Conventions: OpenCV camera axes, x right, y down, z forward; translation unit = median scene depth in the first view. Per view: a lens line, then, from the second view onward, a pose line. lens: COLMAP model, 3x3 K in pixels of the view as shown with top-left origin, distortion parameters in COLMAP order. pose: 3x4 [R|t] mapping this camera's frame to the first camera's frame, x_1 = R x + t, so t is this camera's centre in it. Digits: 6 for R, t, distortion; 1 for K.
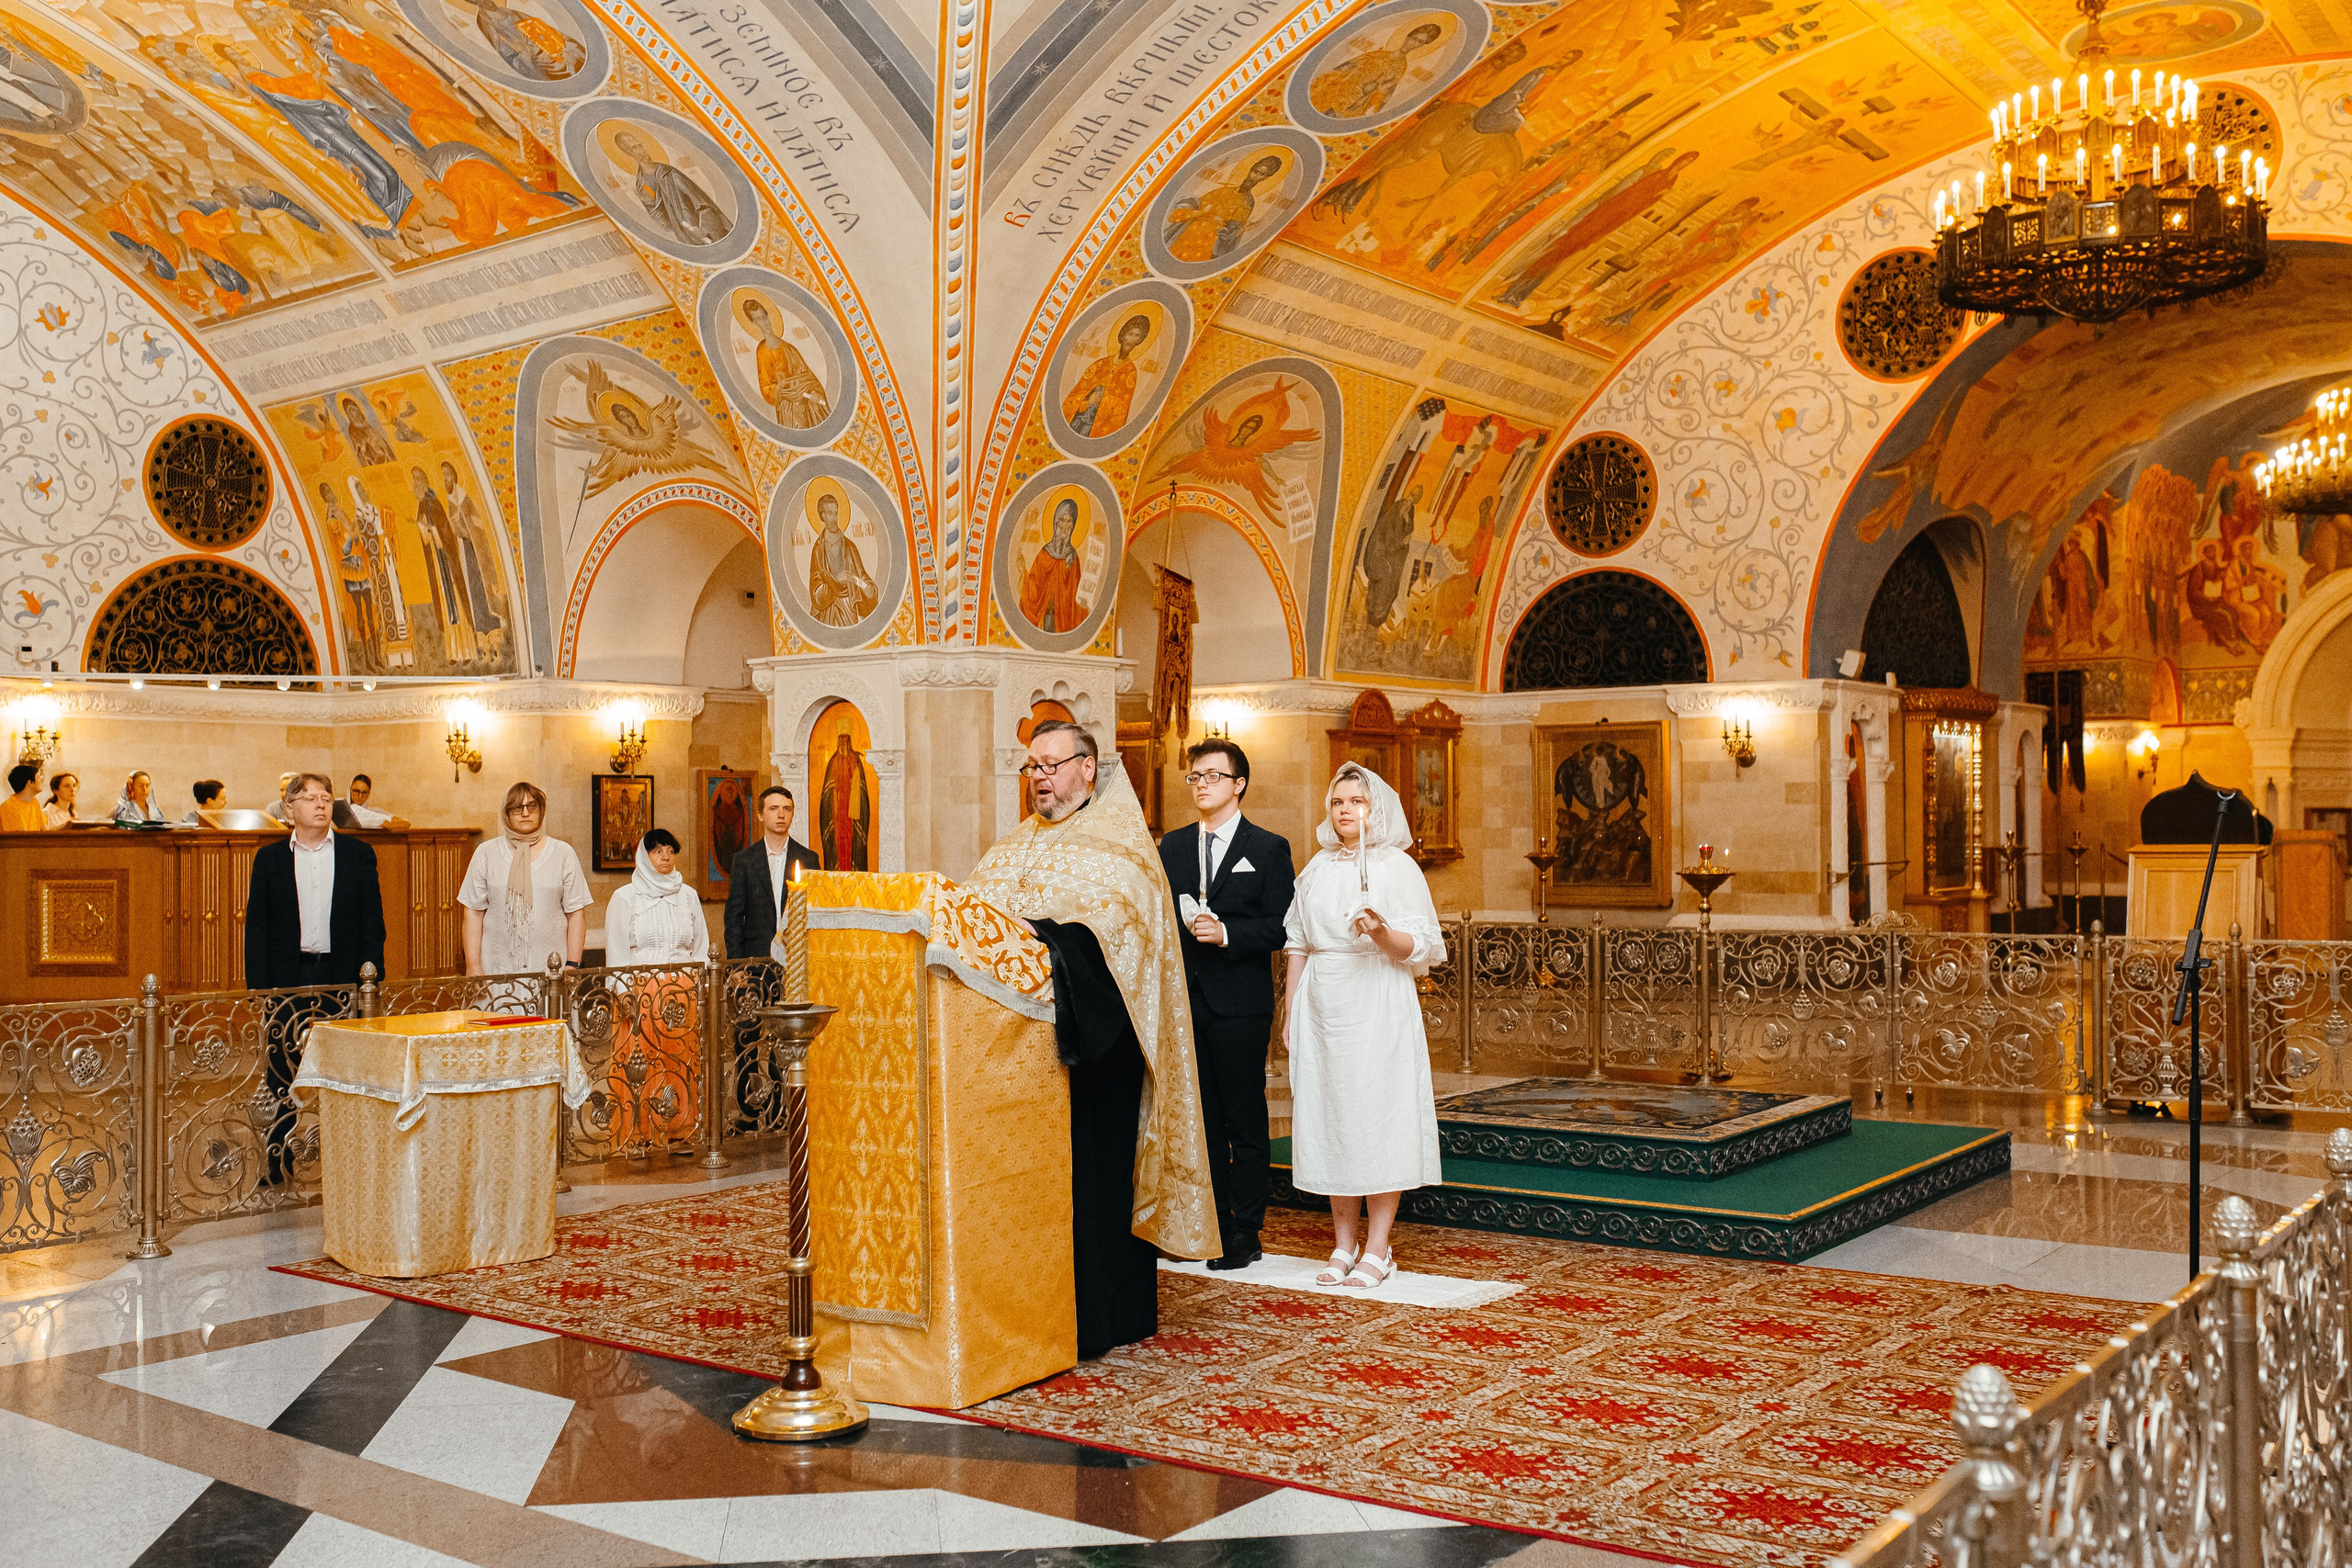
lens RADIAL K [[2231.2, 0, 1176.0], [0, 2231.2, 784.0], [0, 0, 1]] dist [-0.069017, 0.104531]
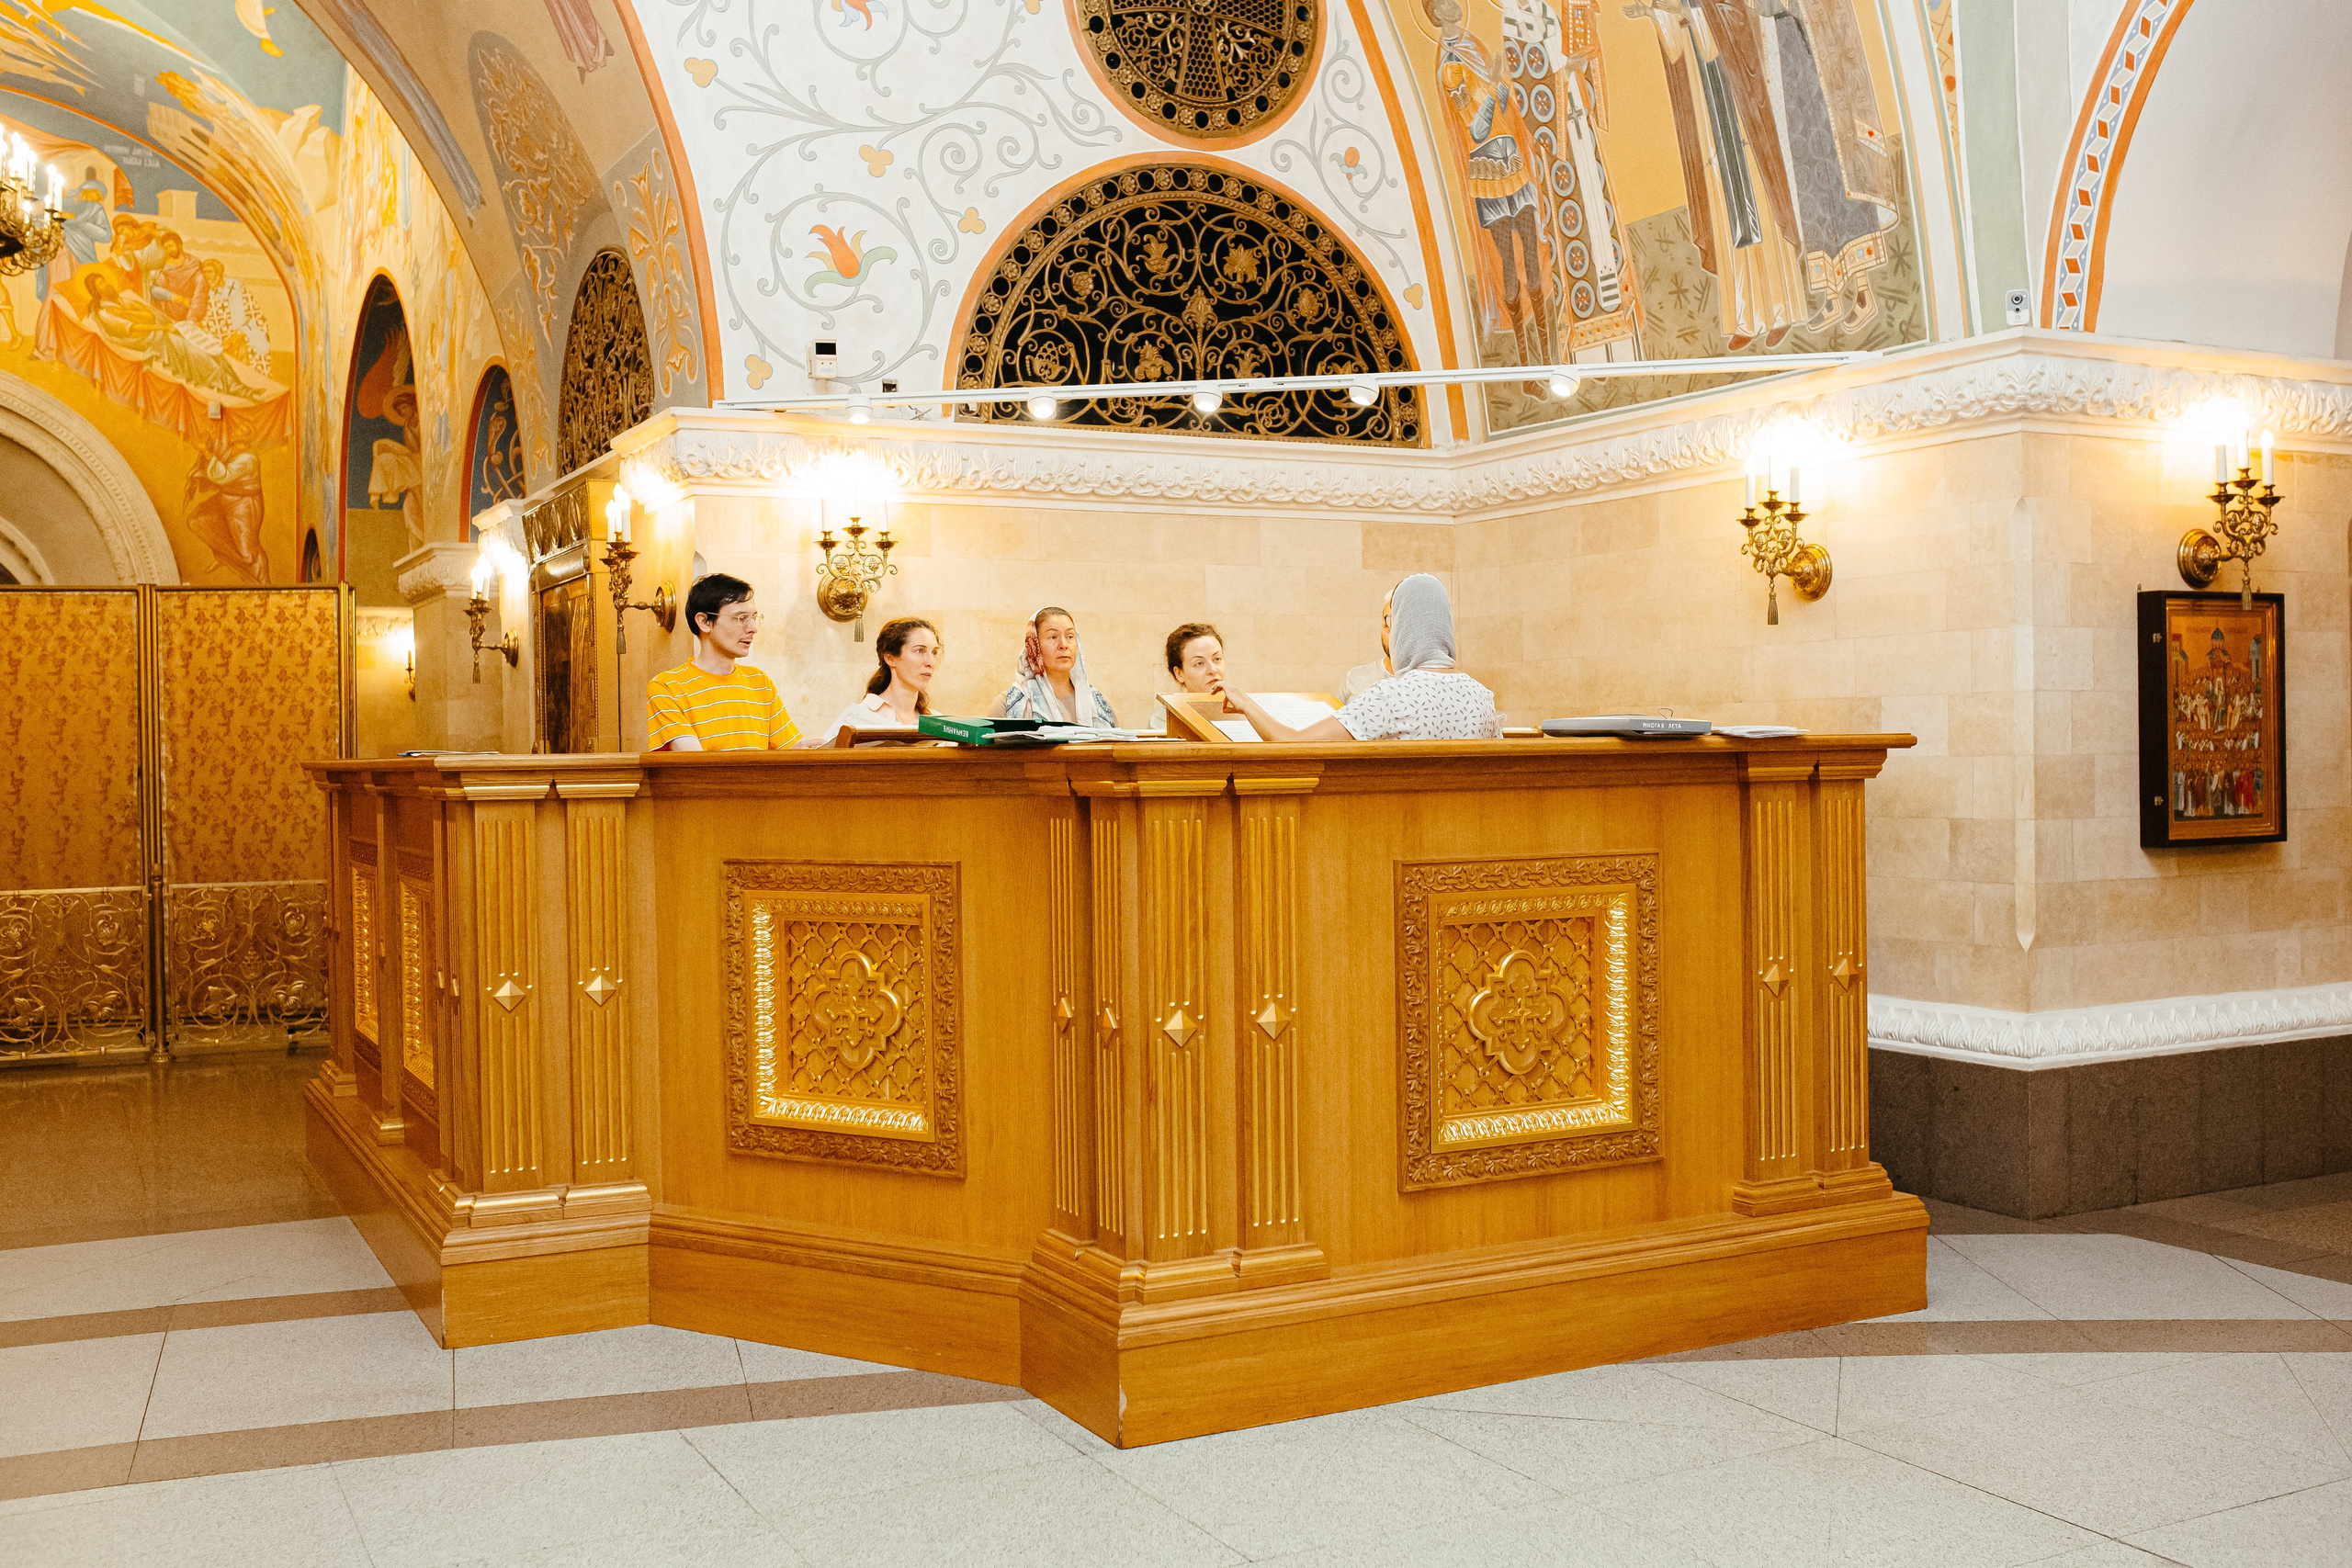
lens RADIAL K [[2229.5, 0, 1176.0], [0, 2229.5, 784.0], [0, 0, 1]] dist [-0.070895, 0.106780]
pose [[0.901242, -0.000100, -0.433315, -0.253050], [0.016297, 0.999300, 0.033666, 0.013376], [0.433009, -0.037403, 0.900613, 0.603503]]
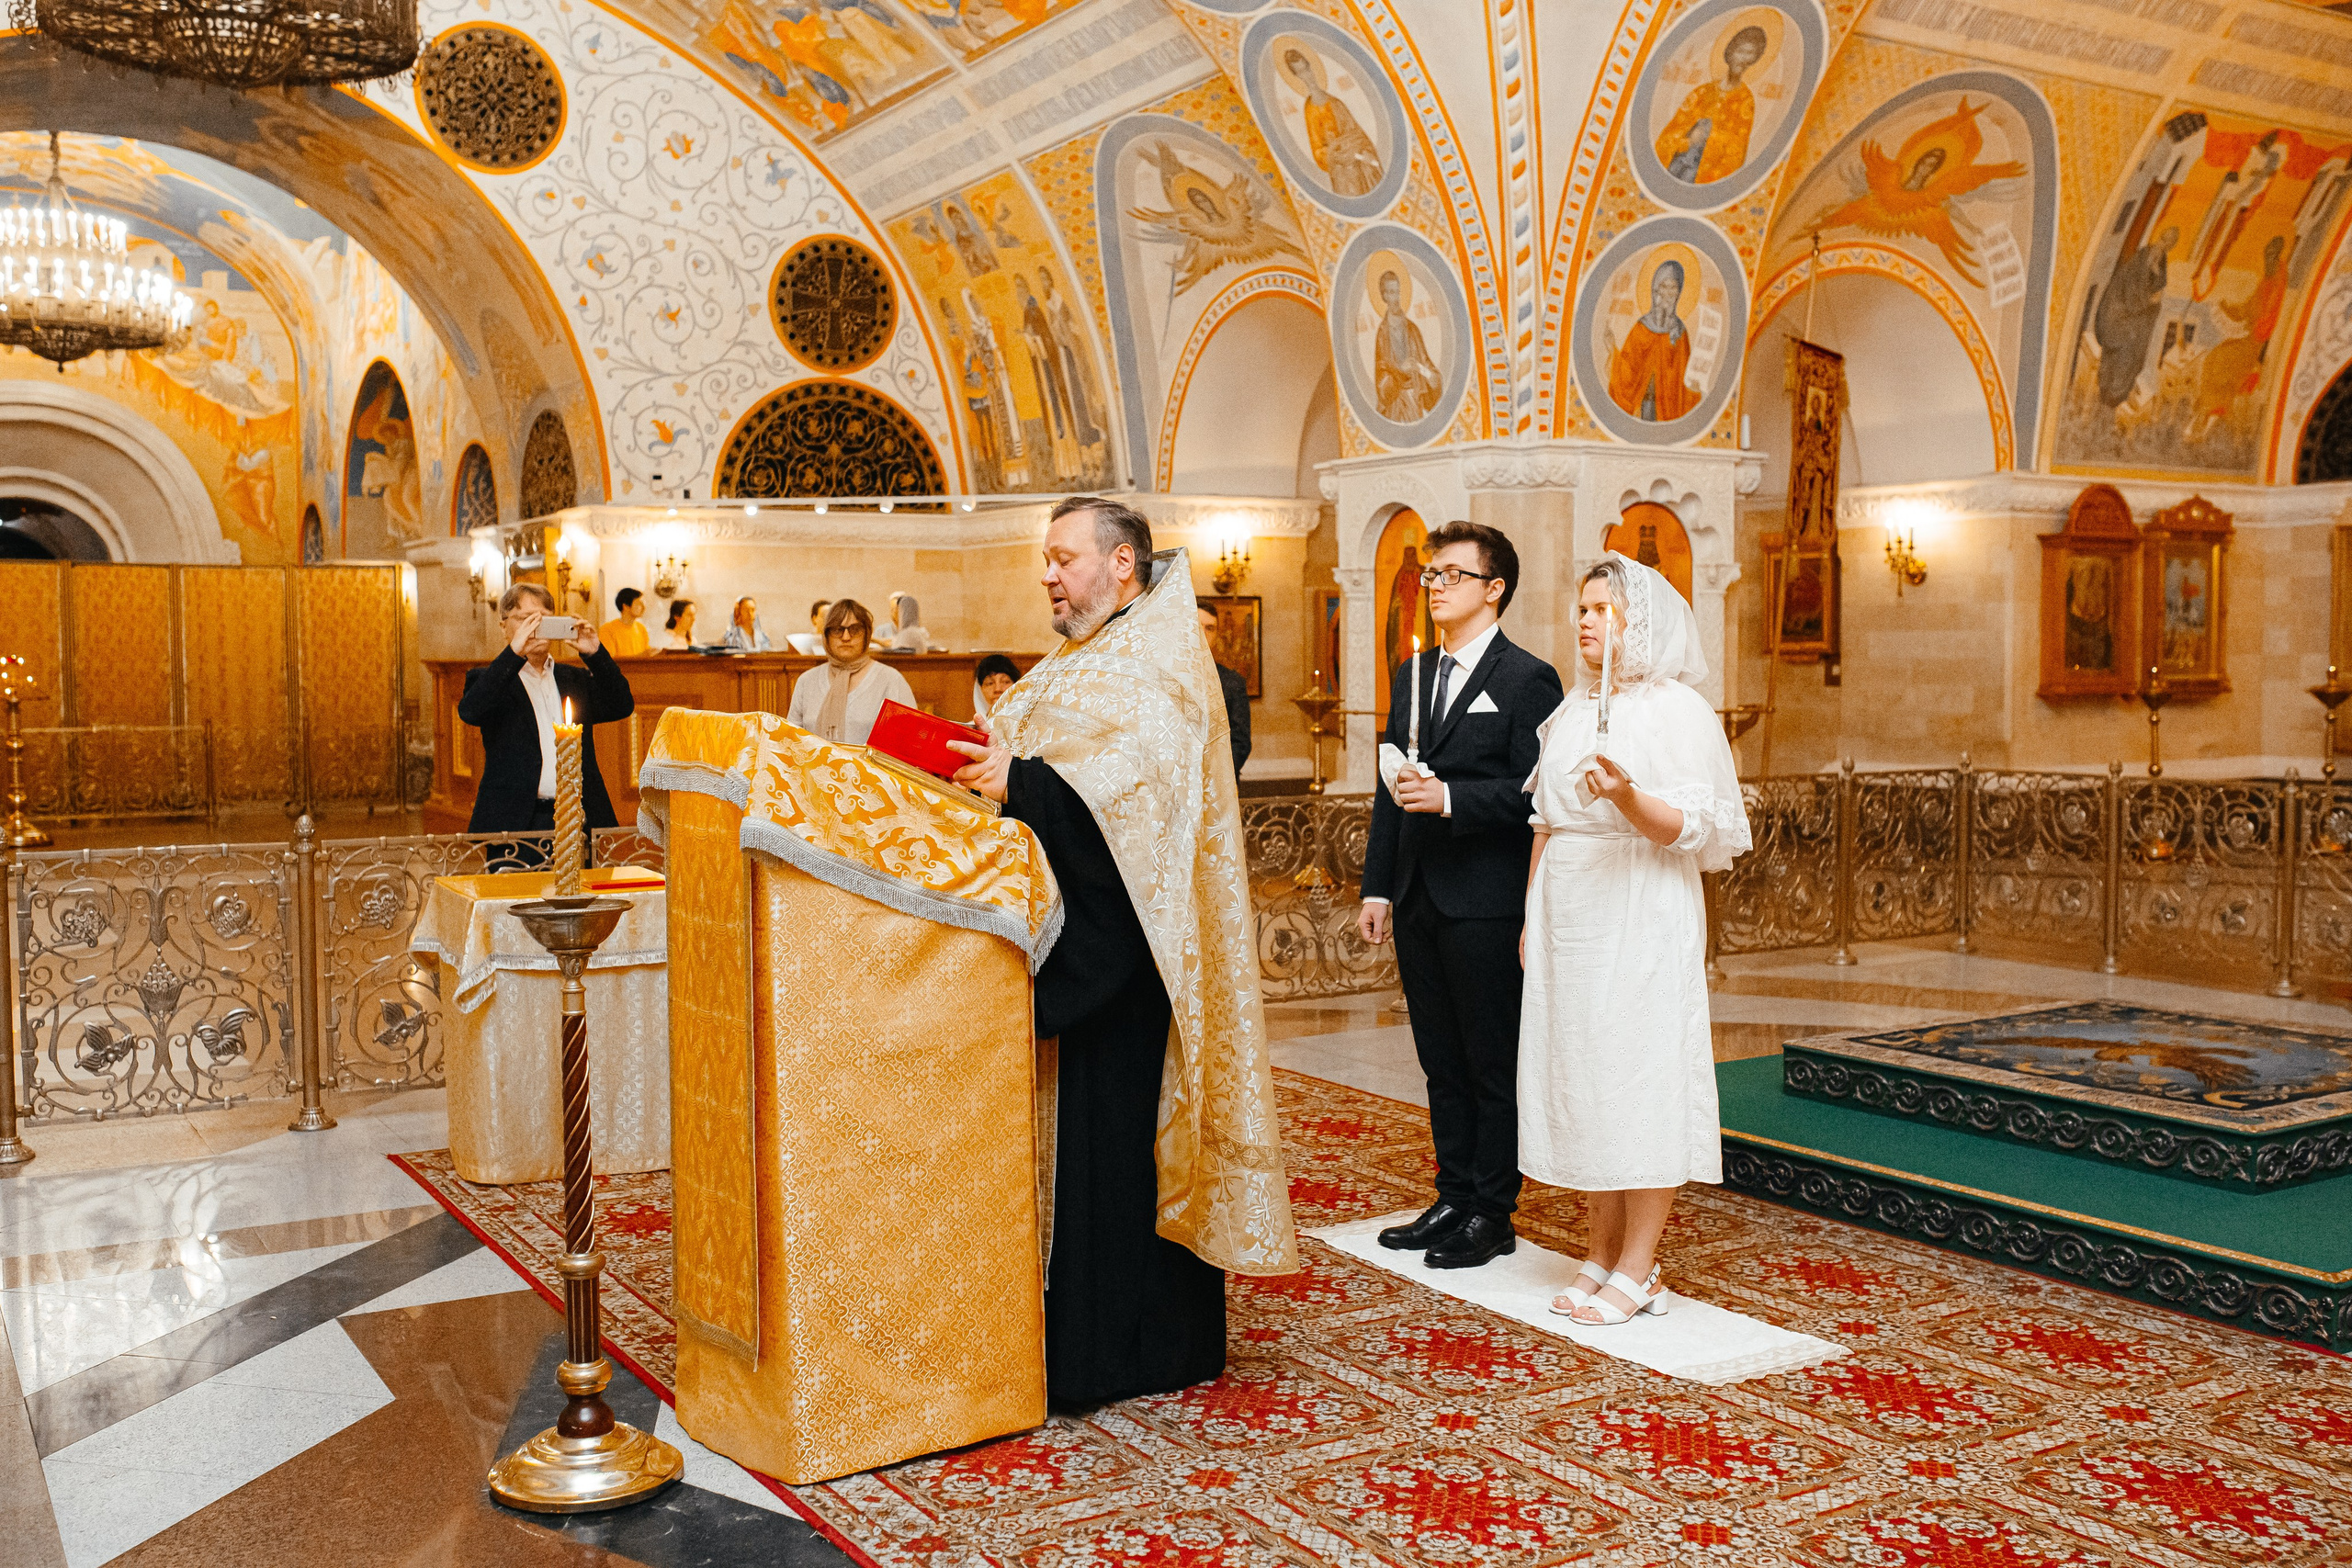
lens RADIAL K [[2231.2, 0, 1176.0], [0, 2231.2, 784.0], [0, 0, 1]] dist [-0.069017, 0.104531]
pose [[0.929051, 0.021921, -0.369300, 0.080240], [0.006824, 0.997058, 0.076351, 0.003094], [0.369888, -0.073455, 0.926168, 0.126912]]
